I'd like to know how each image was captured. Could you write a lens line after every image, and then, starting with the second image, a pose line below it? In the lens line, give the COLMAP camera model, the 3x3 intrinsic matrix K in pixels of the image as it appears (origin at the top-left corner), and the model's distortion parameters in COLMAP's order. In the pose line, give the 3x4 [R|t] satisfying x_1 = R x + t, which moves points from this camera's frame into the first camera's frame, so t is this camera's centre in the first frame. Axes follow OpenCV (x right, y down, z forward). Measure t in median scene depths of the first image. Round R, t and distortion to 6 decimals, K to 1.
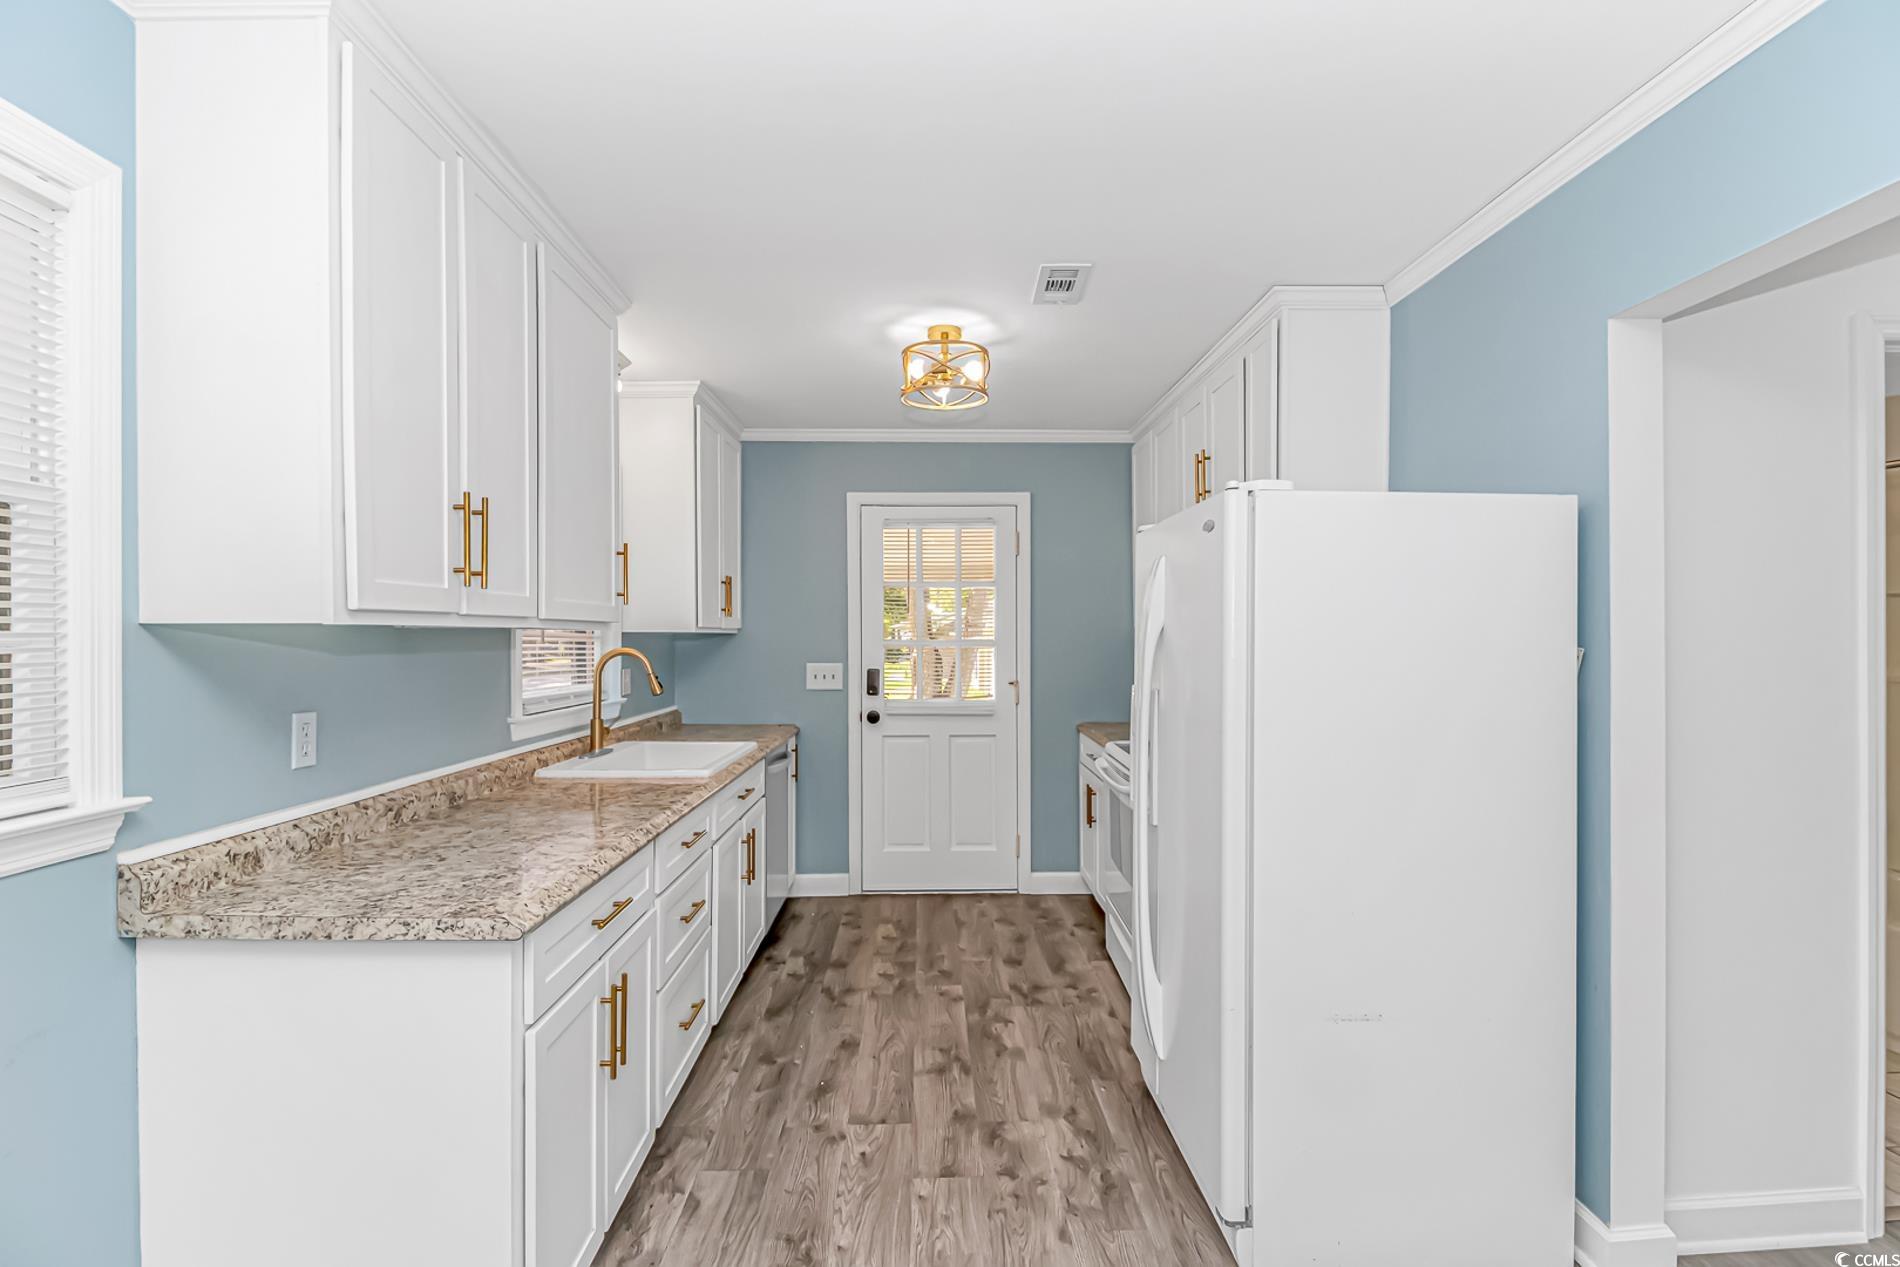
lens RADIAL K [[904.4, 0, 938.5], [0, 904.4, 628.2], [0, 0, 1]] dist [0.011734, -0.014065]
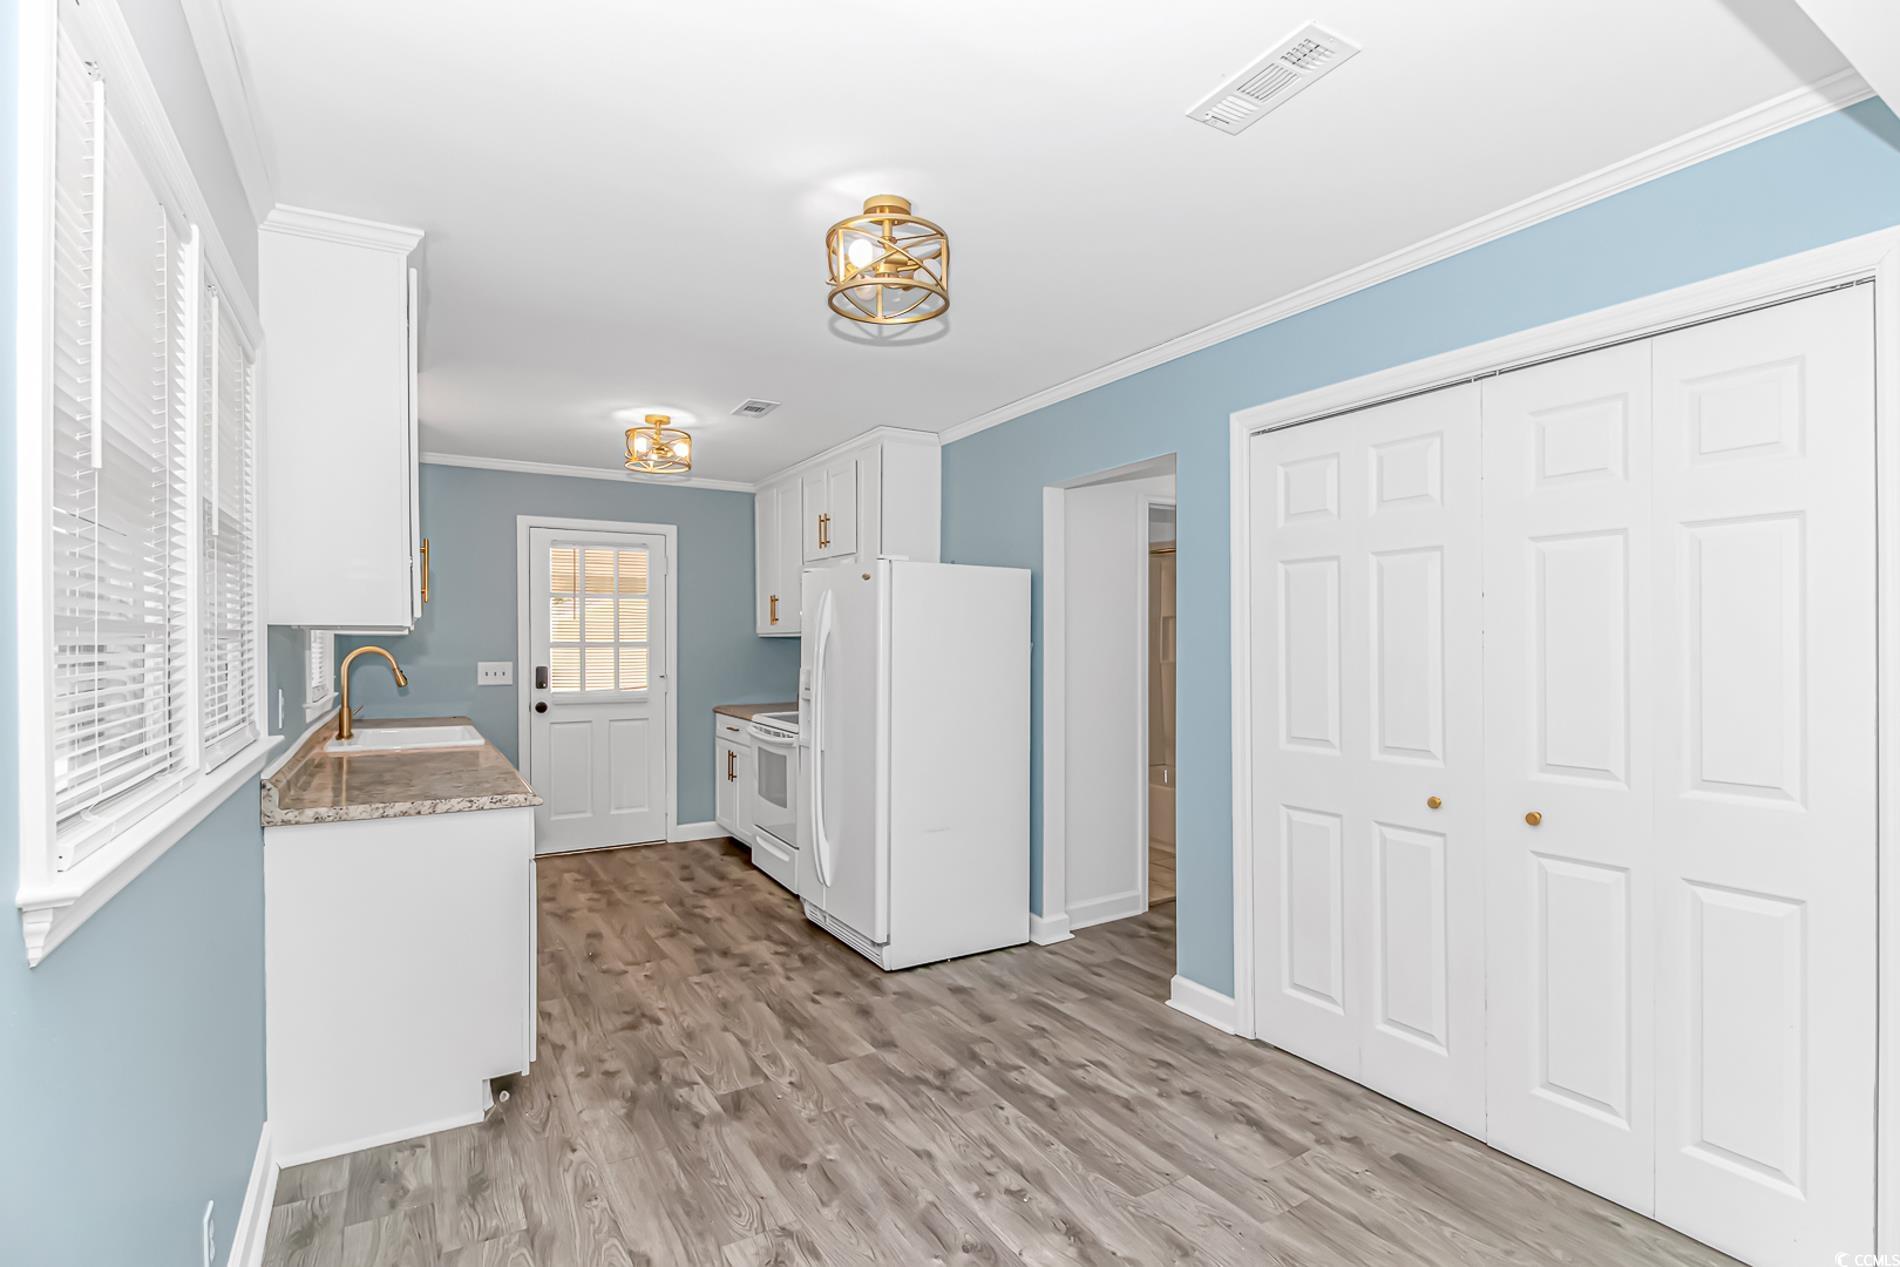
lens RADIAL K [[880.1, 0, 956.4], [0, 880.1, 628.0], [0, 0, 1]] dist [0.001950, -0.000349]
pose [[0.862508, 0.007488, 0.505989, -0.293134], [-0.003639, 0.999956, -0.008595, 0.004241], [-0.506031, 0.005572, 0.862497, -0.414873]]
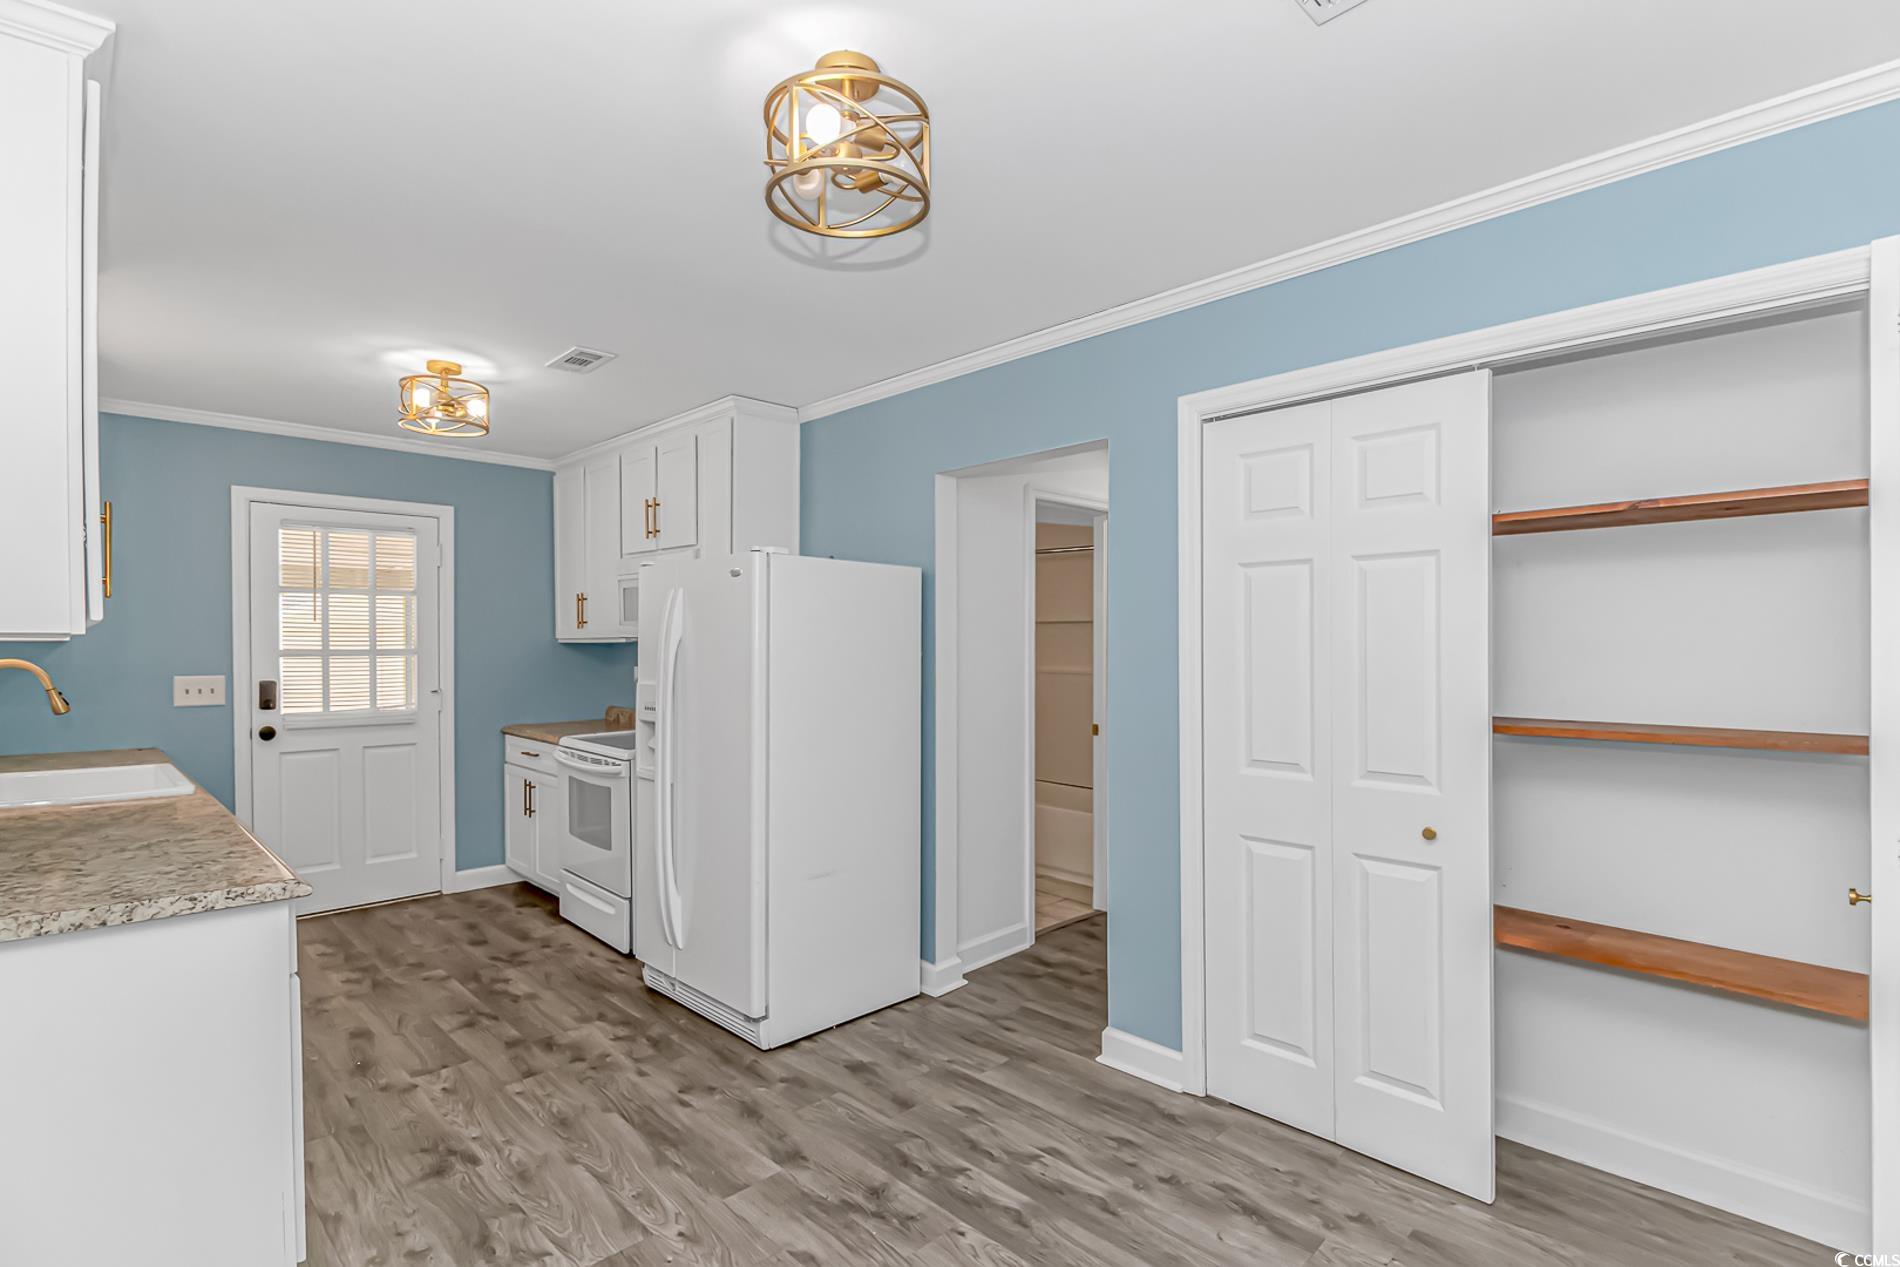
lens RADIAL K [[889.0, 0, 950.1], [0, 889.0, 643.0], [0, 0, 1]] dist [0.008907, -0.014095]
pose [[0.722327, 0.002062, 0.691548, -0.307555], [-0.006256, 0.999974, 0.003553, -0.001808], [-0.691523, -0.006893, 0.722322, -0.208107]]
